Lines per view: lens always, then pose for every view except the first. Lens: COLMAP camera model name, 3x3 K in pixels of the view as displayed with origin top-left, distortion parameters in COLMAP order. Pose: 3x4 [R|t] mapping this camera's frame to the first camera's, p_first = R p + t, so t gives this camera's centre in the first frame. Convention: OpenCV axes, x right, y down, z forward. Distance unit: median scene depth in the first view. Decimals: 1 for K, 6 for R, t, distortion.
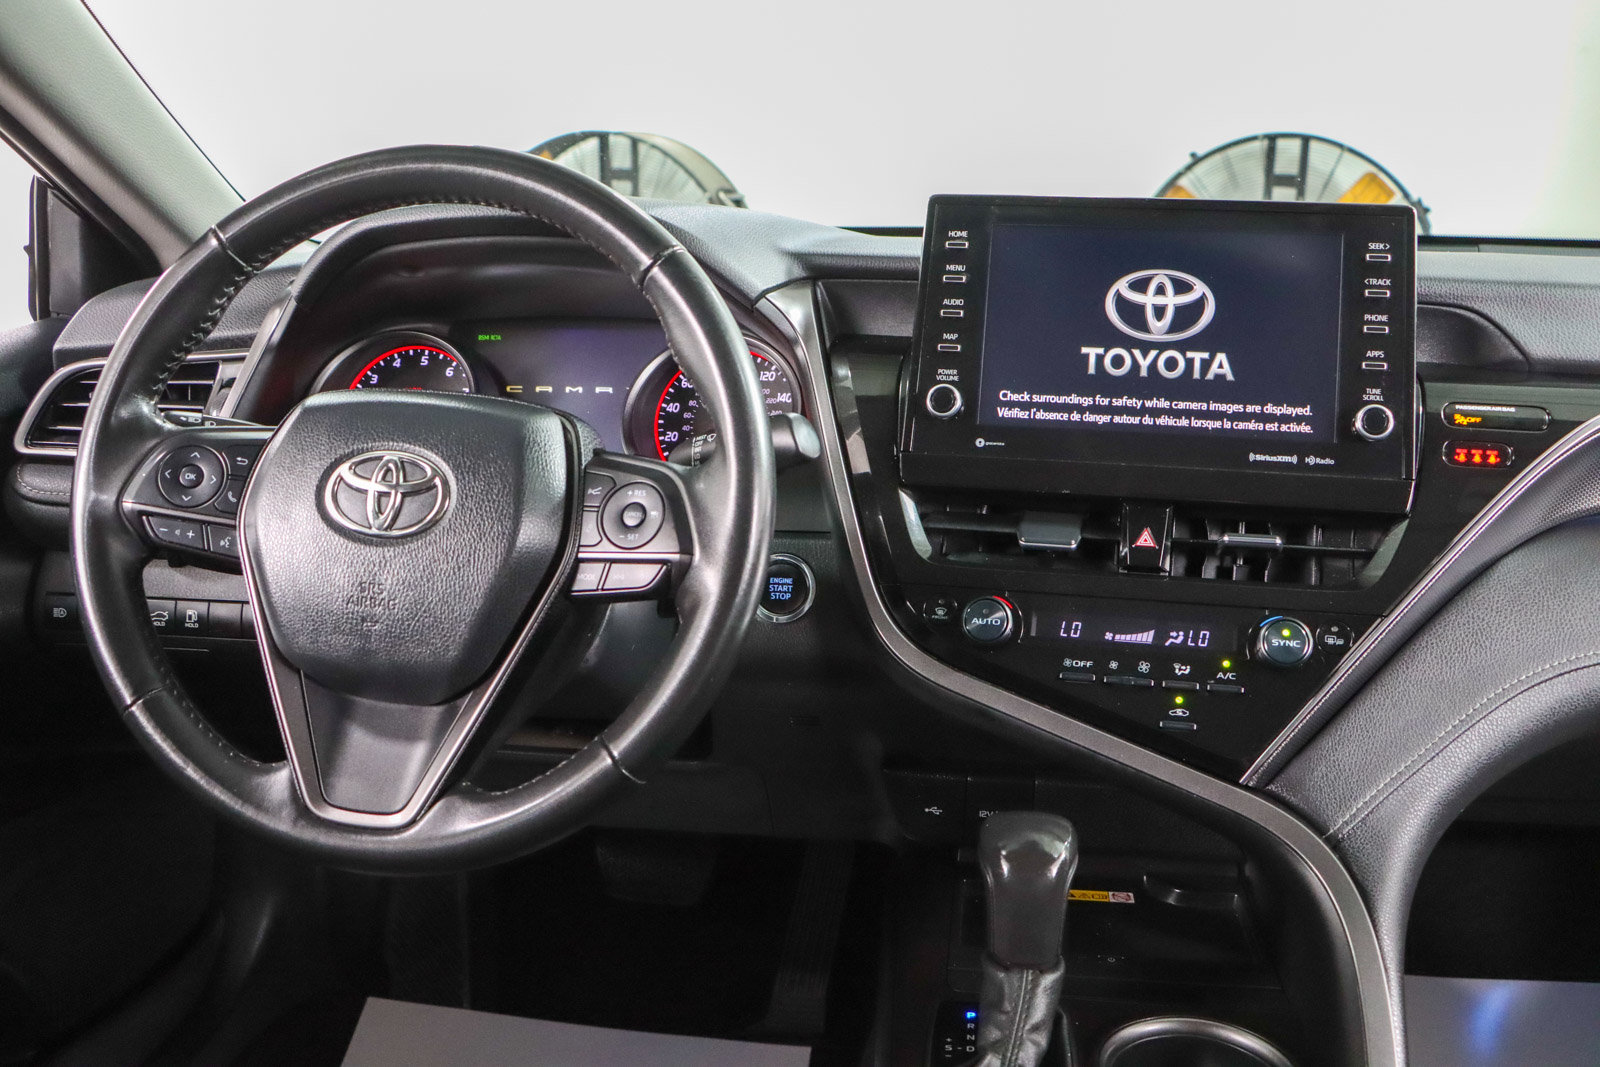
lens RADIAL K [[1455.7, 0, 800.0], [0, 1455.7, 533.5], [0, 0, 1]] dist [-0.169536, 0.189598]
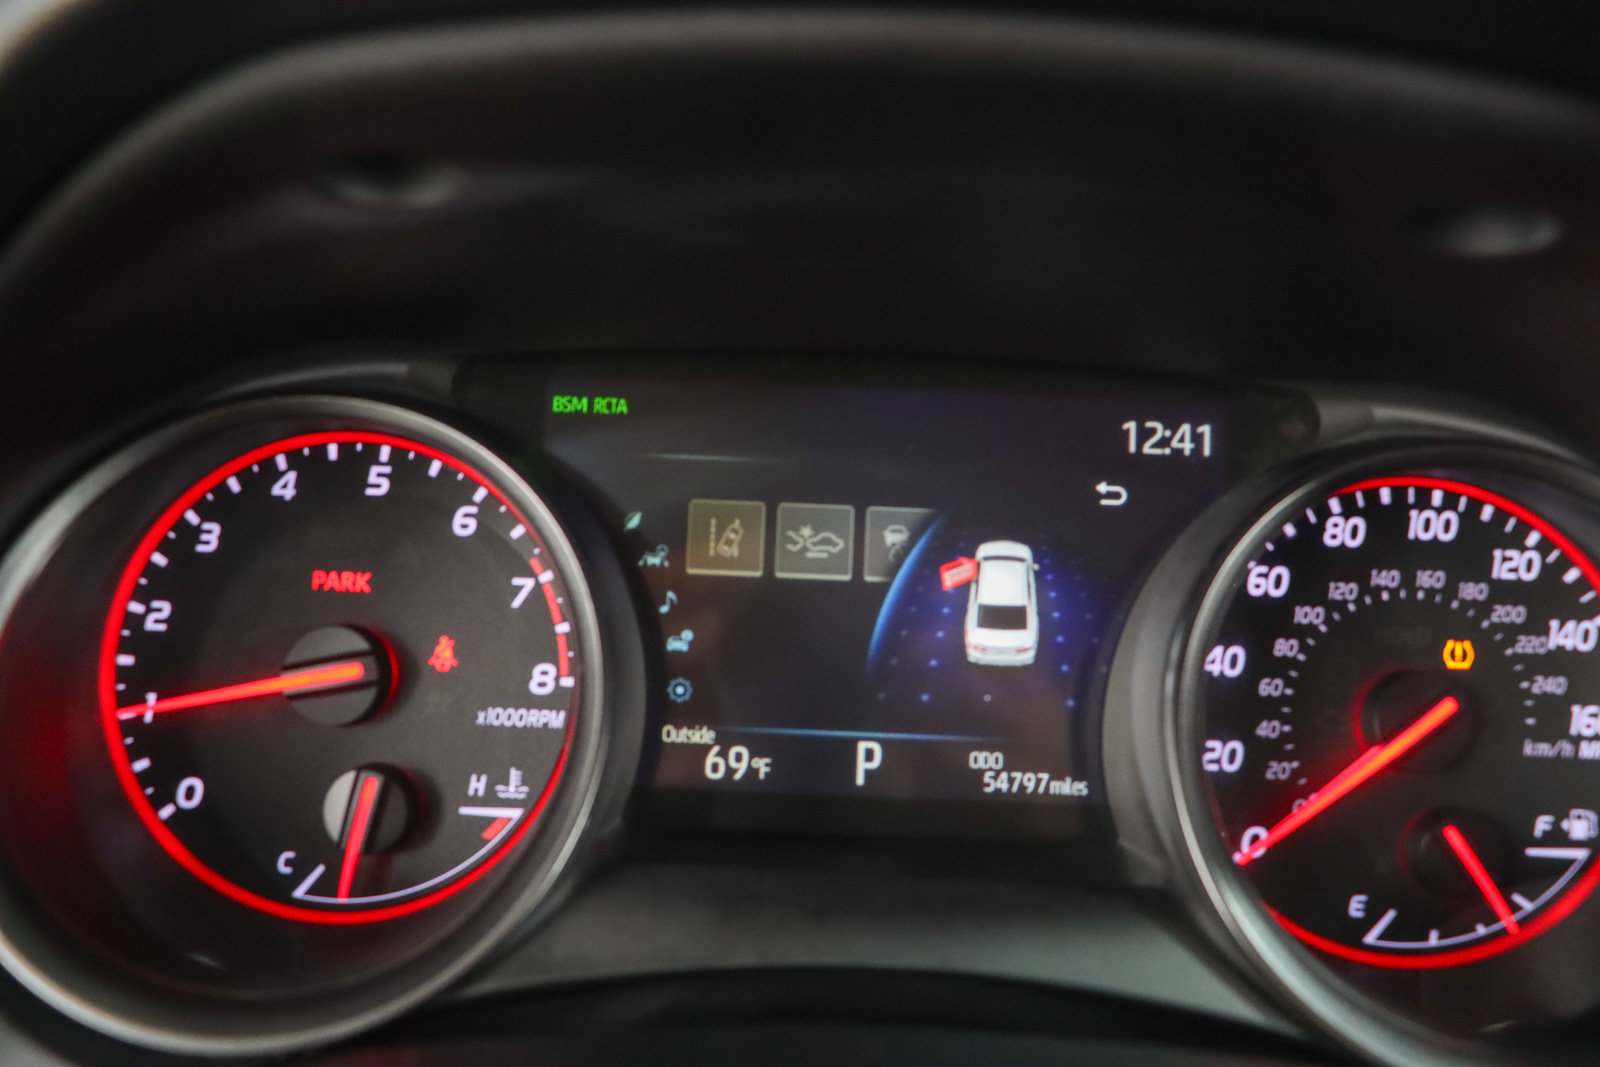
lens RADIAL K [[1455.7, 0, 800.0], [0, 1455.7, 533.5], [0, 0, 1]] dist [-0.169536, 0.189598]
pose [[0.993278, 0.004272, 0.115675, -0.289600], [-0.009756, 0.998852, 0.046890, -0.173086], [-0.115342, -0.047703, 0.992180, 0.958617]]
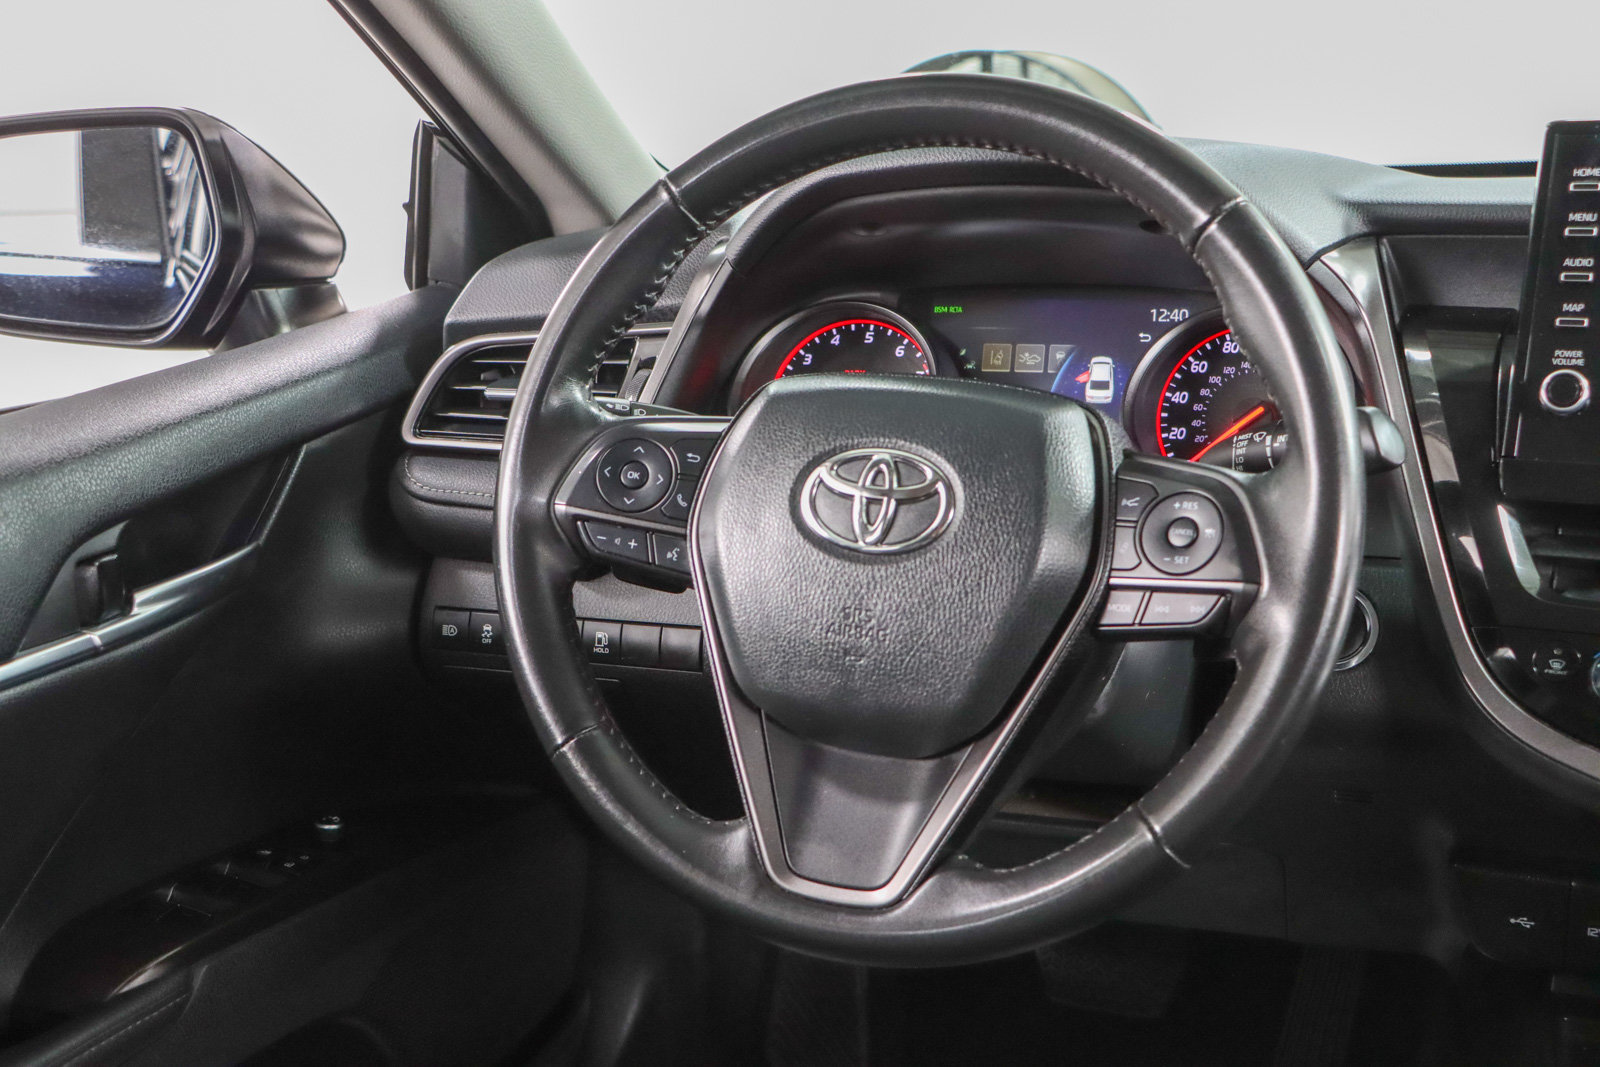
lens RADIAL K [[1790.7, 0, 800.0], [0, 1790.7, 533.5], [0, 0, 1]] dist [-0.108253, 0.294472]
pose [[0.974665, 0.020140, -0.222762, -0.096509], [-0.021778, 0.999751, -0.004899, -0.002702], [0.222608, 0.009626, 0.974860, -0.010387]]
